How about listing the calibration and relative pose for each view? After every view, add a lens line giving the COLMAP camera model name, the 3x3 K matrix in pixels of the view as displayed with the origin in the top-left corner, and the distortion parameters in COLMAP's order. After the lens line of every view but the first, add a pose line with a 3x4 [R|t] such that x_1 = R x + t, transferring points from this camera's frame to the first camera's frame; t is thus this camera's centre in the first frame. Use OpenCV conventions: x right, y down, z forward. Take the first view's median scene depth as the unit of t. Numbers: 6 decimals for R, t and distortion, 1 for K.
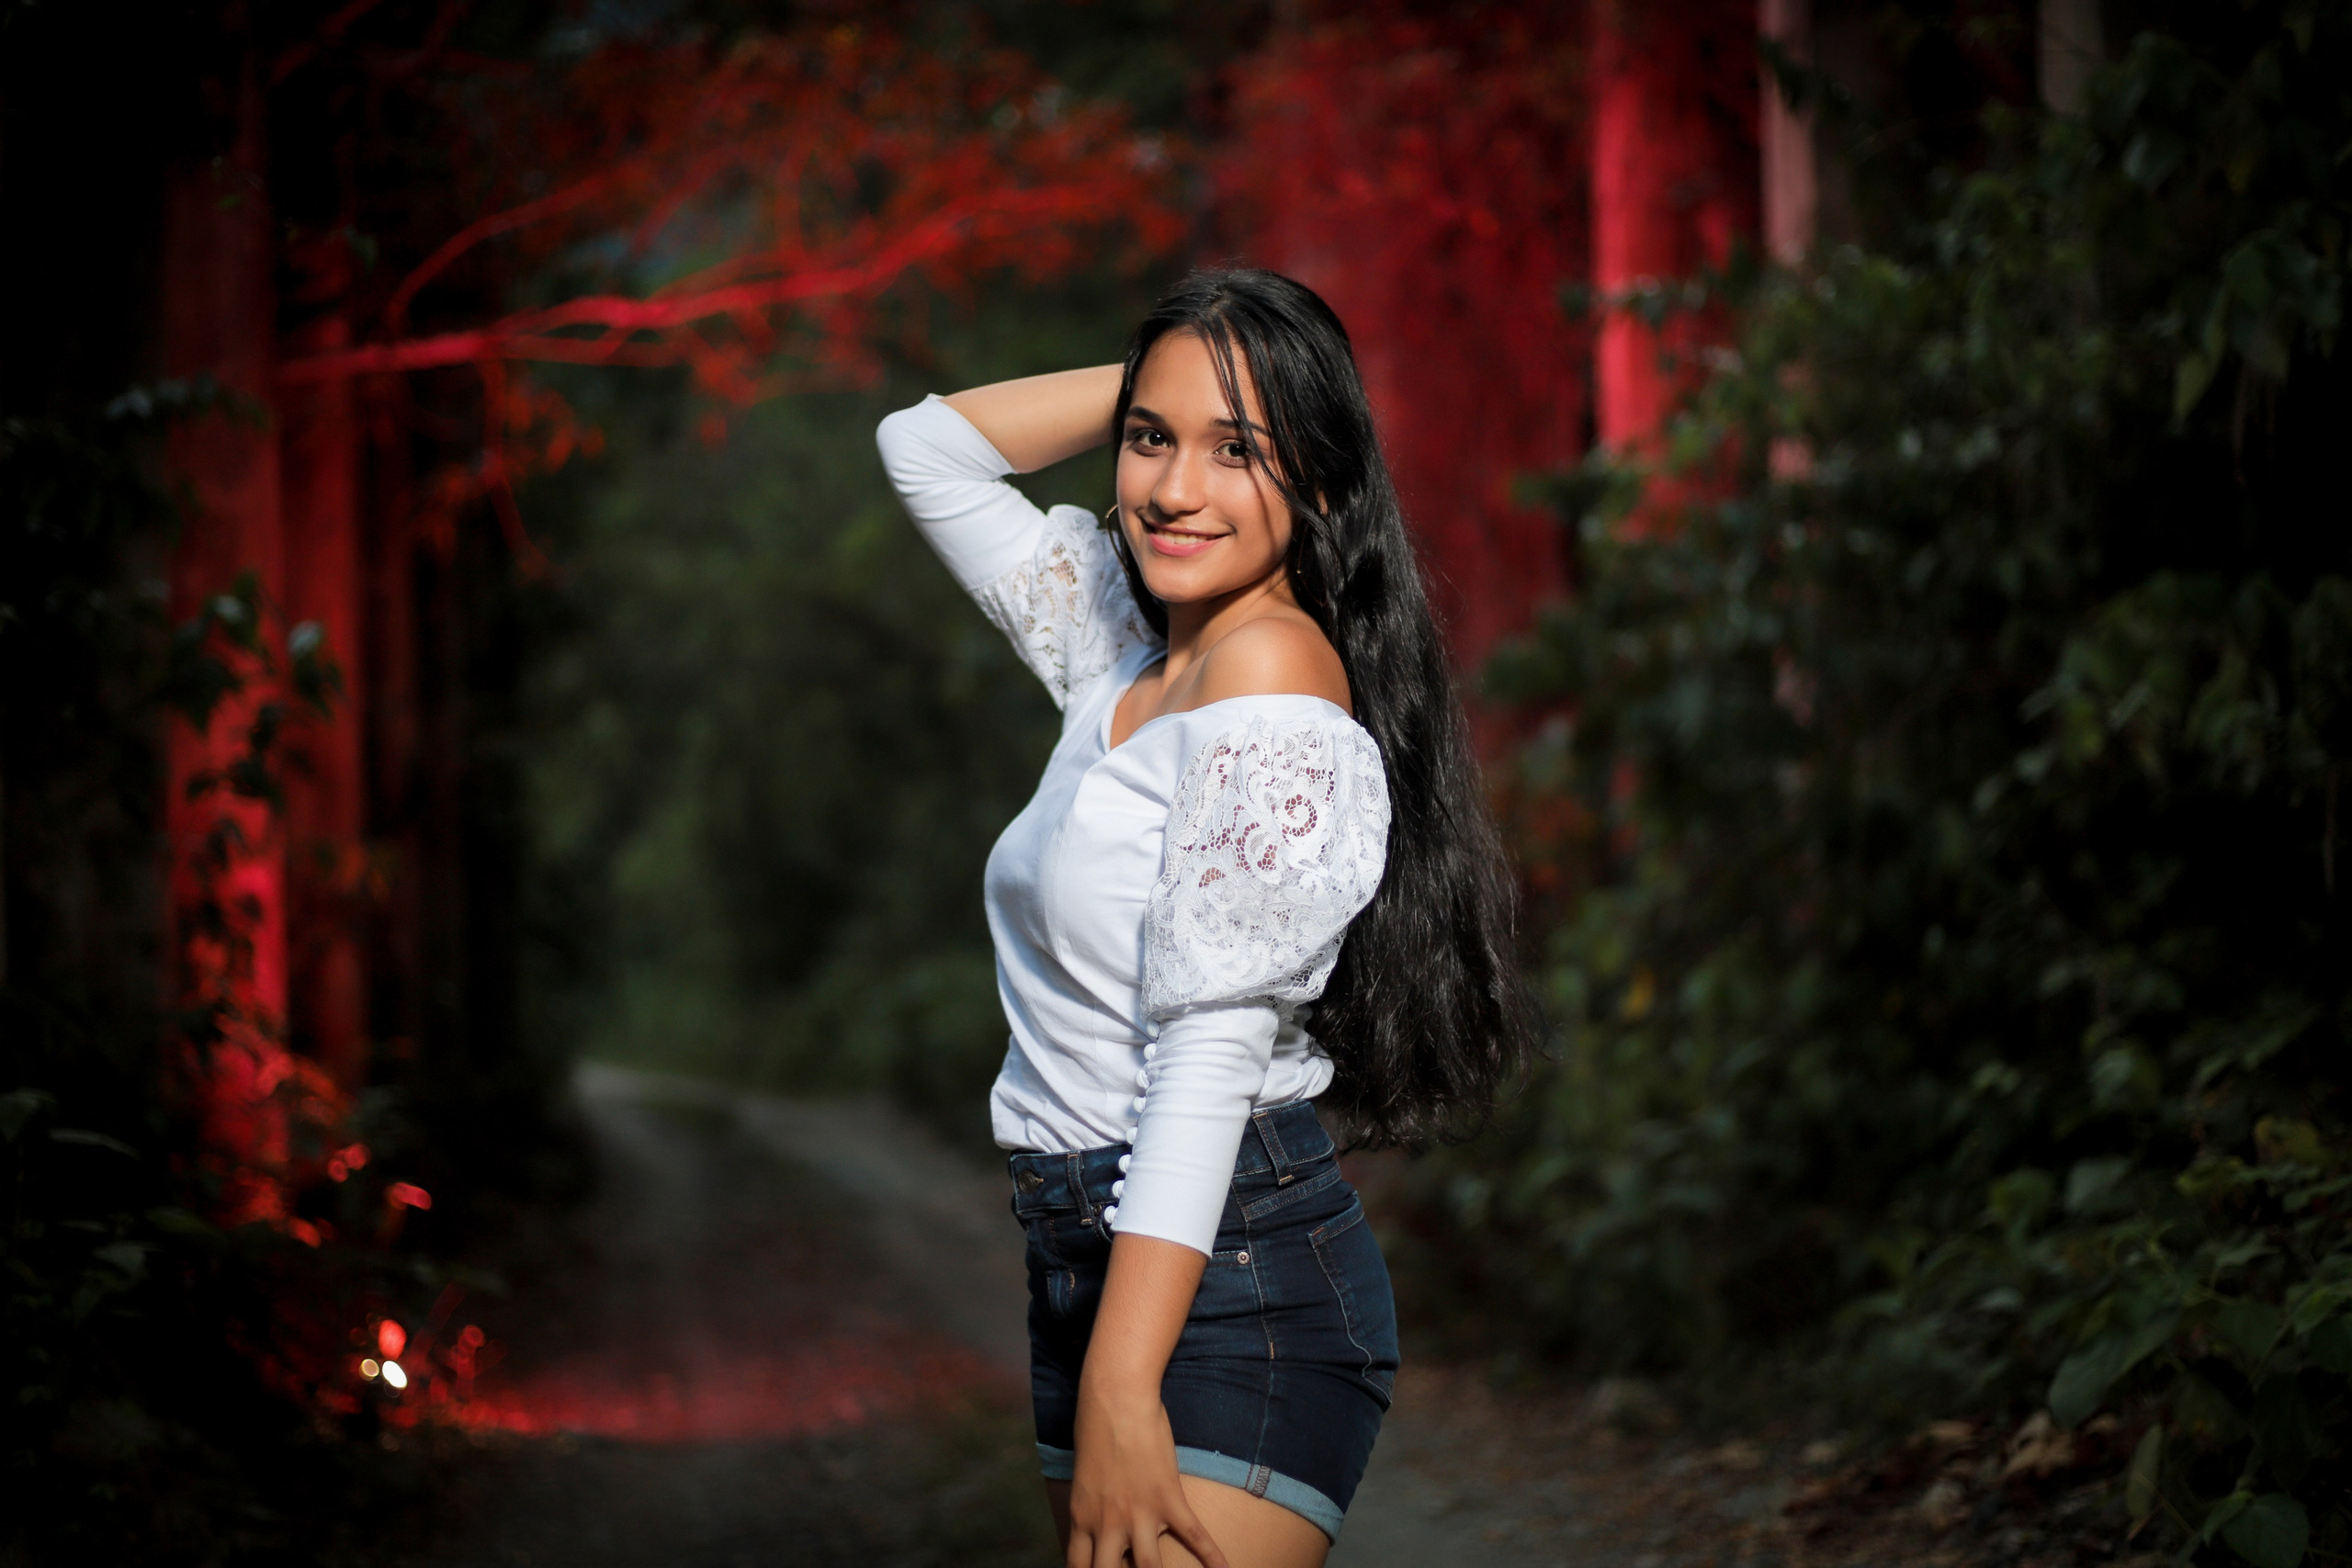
lens RADIAL K [[3590.6, 0, 1176.0], [0, 3590.6, 784.0], [0, 0, 1]] dist [-0.082549, -0.152711]
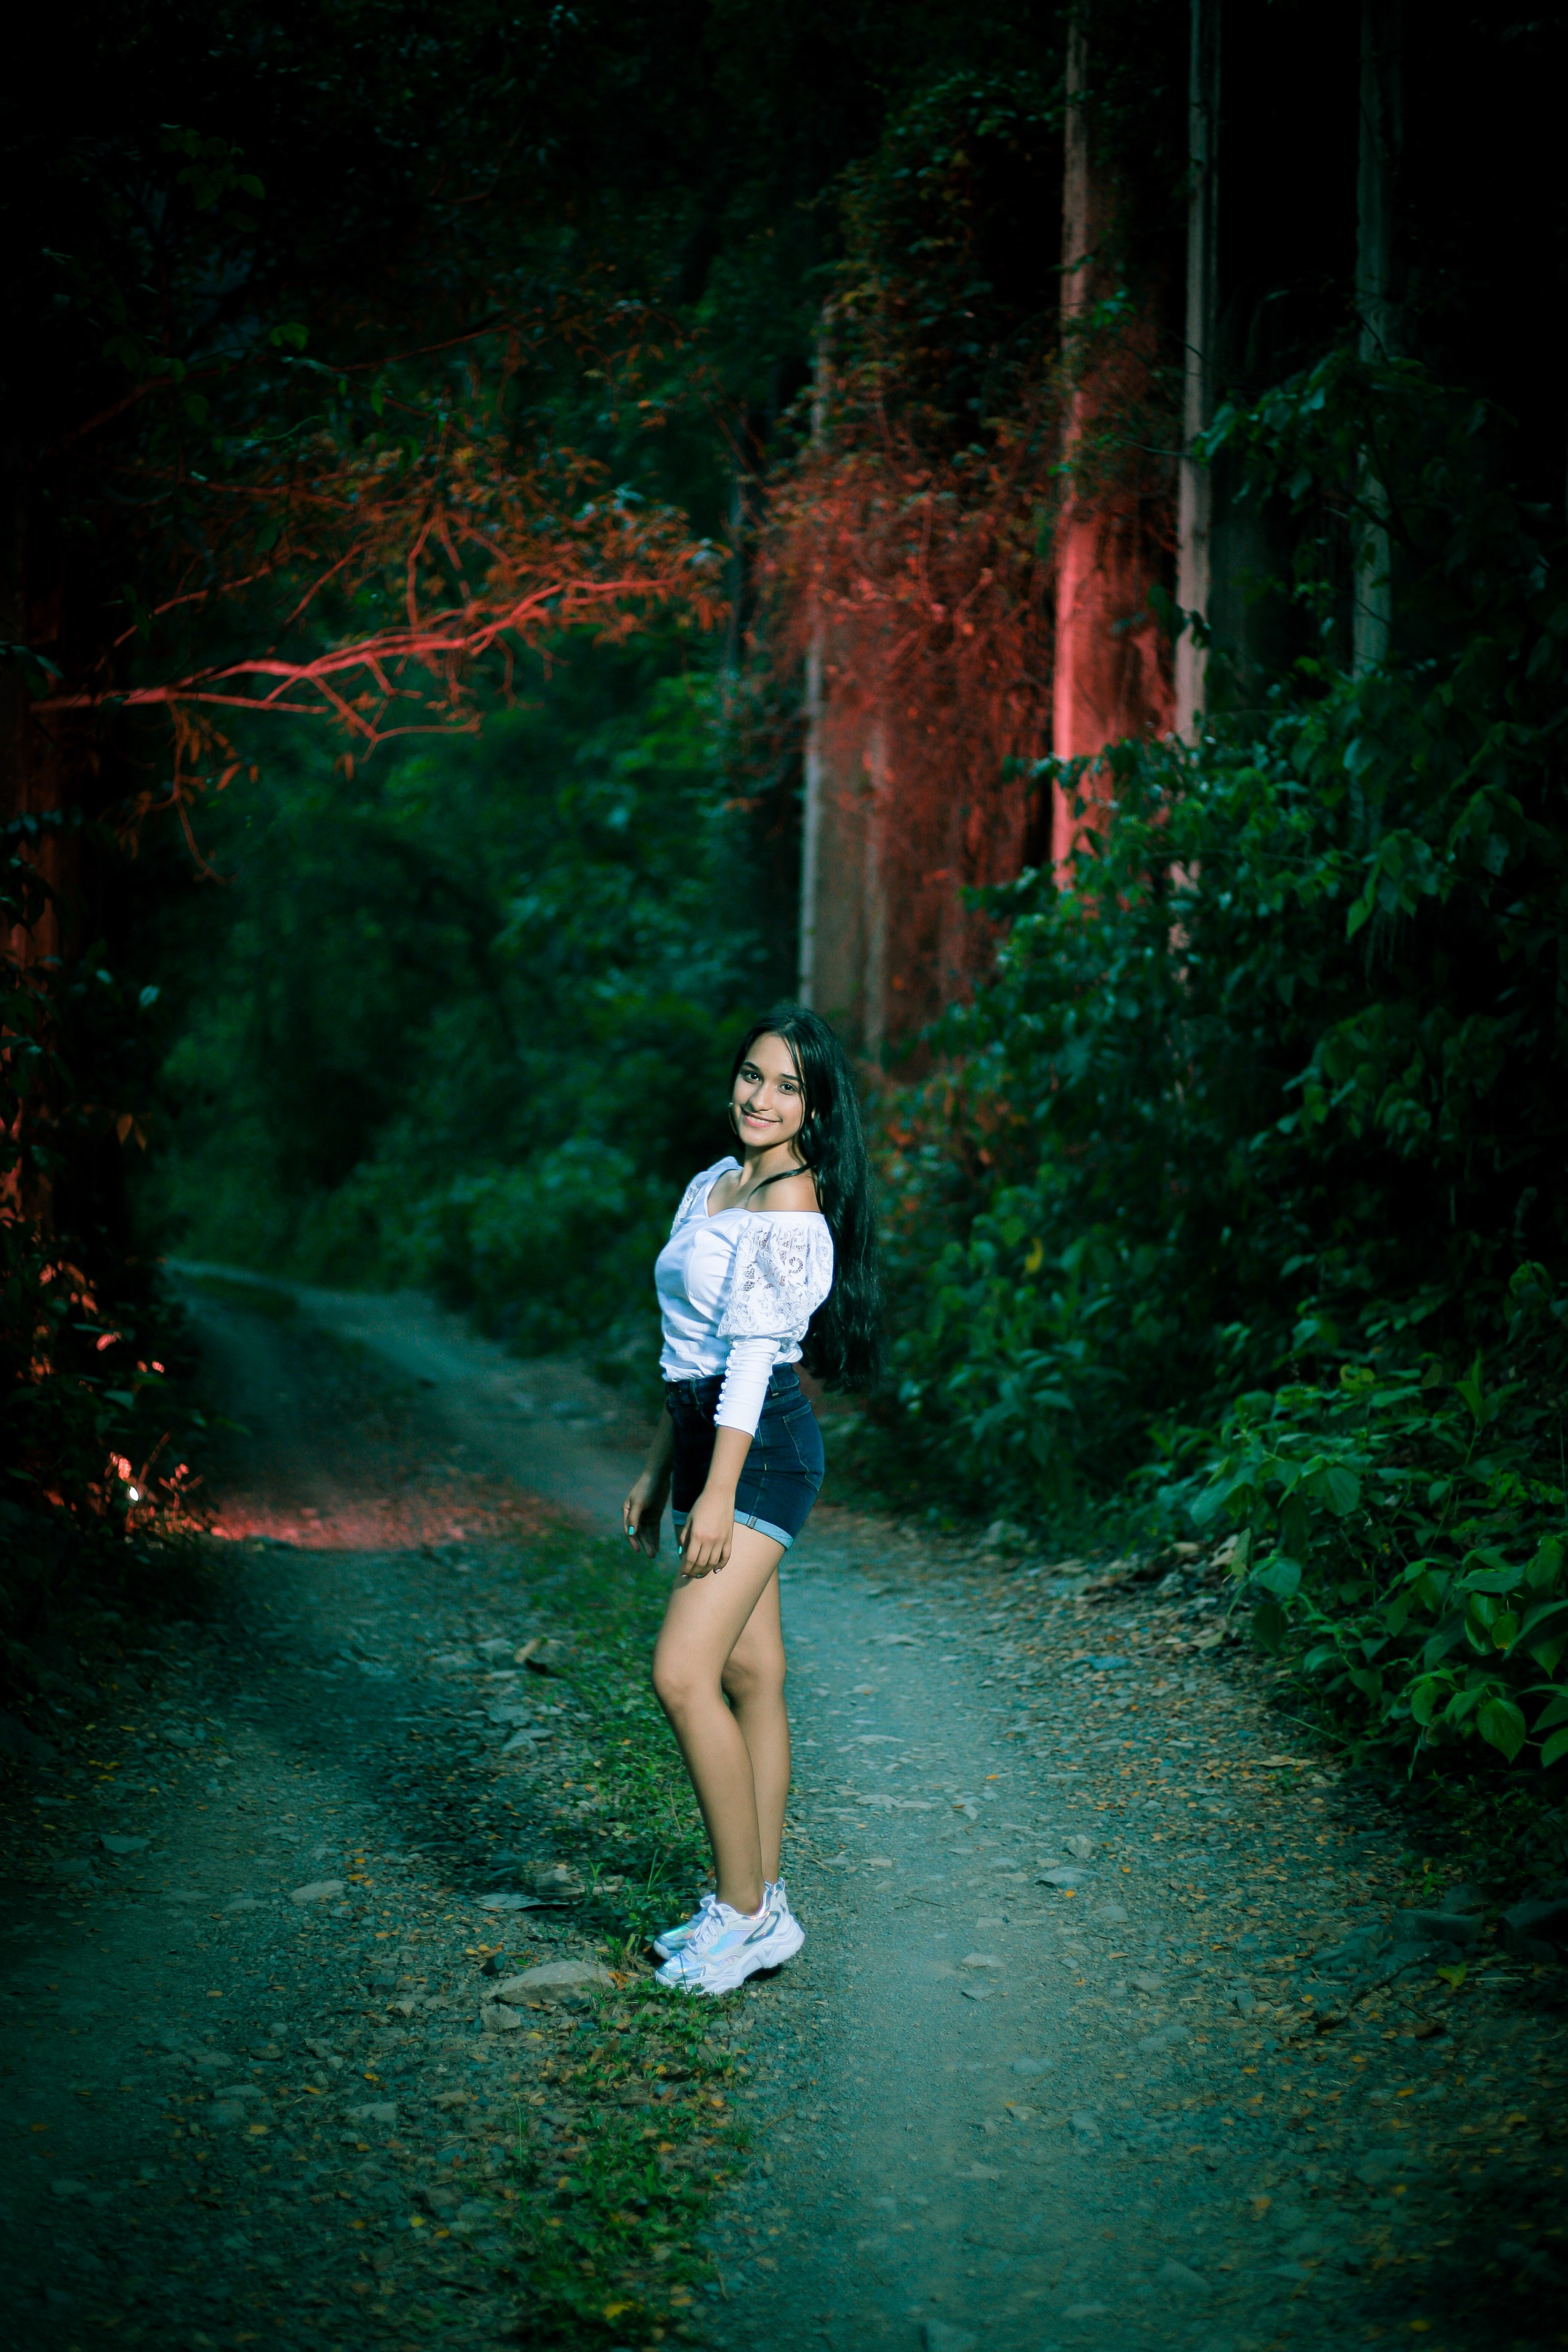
lens RADIAL K [[4002.4, 0, 784.0], [0, 4002.4, 1176.0], [0, 0, 1]] dist [-0.047176, -0.134788]
pose [[0.998726, 0.038781, 0.032286, -0.024365], [-0.040666, 0.997373, 0.059937, -0.067070], [-0.029877, -0.061174, 0.997680, -0.604277]]
